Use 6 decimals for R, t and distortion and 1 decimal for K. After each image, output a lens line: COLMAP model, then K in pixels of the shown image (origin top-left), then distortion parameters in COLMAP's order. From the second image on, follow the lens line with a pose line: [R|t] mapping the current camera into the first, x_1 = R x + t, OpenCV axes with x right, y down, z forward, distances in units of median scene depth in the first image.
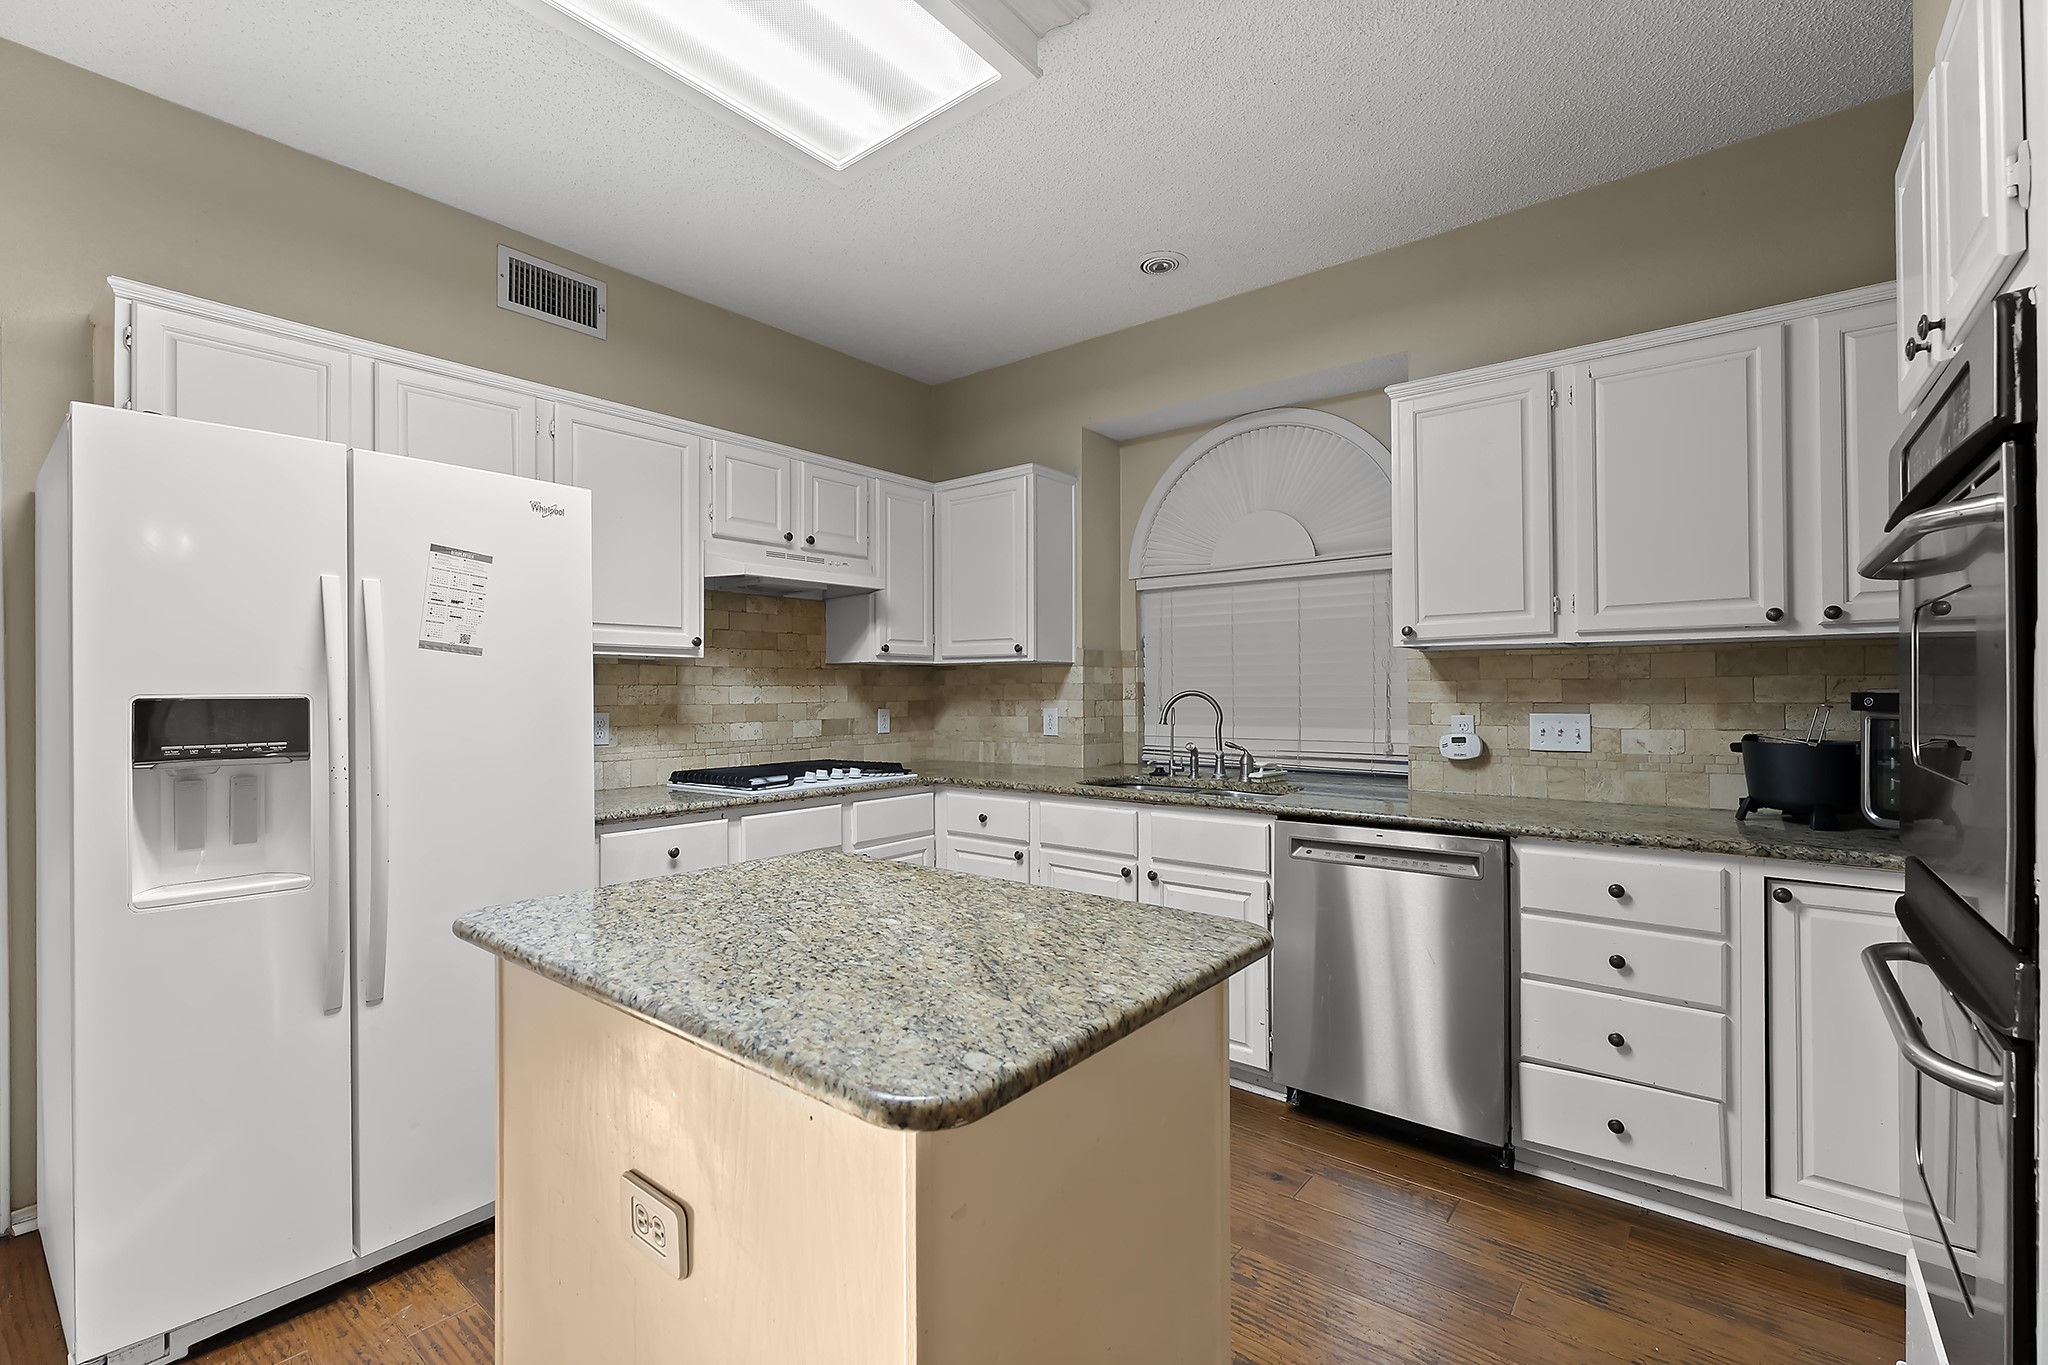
lens RADIAL K [[891.8, 0, 1024.1], [0, 891.8, 686.8], [0, 0, 1]] dist [0.002177, -0.000360]
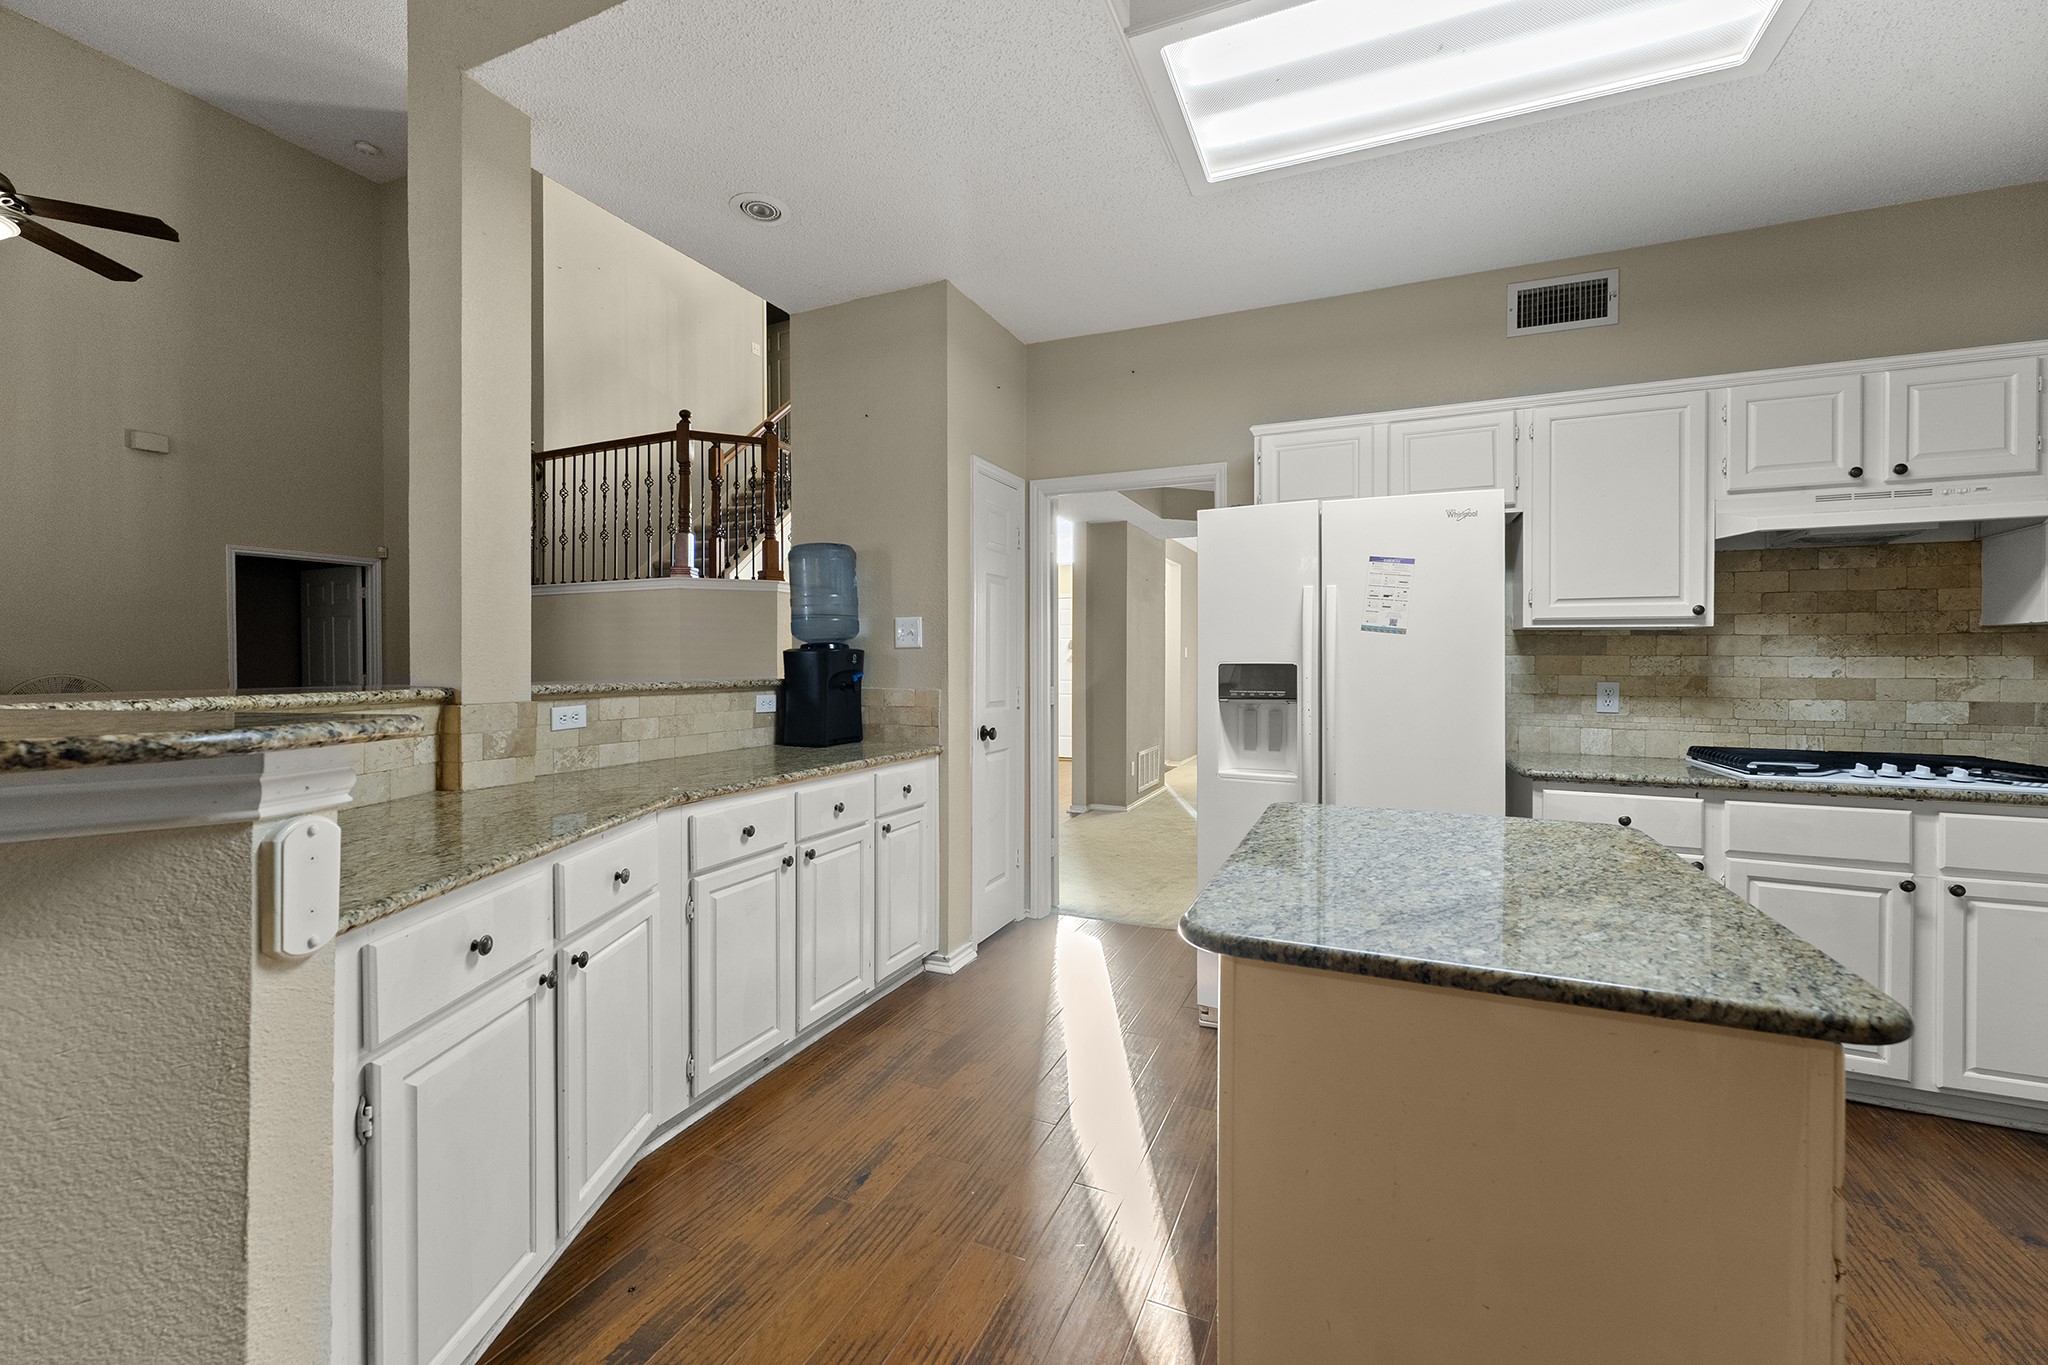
lens RADIAL K [[828.8, 0, 1025.3], [0, 828.8, 668.0], [0, 0, 1]] dist [0.001098, 0.000144]
pose [[0.261955, 0.013514, -0.964986, 0.300831], [-0.000182, 0.999903, 0.013953, -0.001150], [0.965080, -0.003479, 0.261932, 0.084955]]
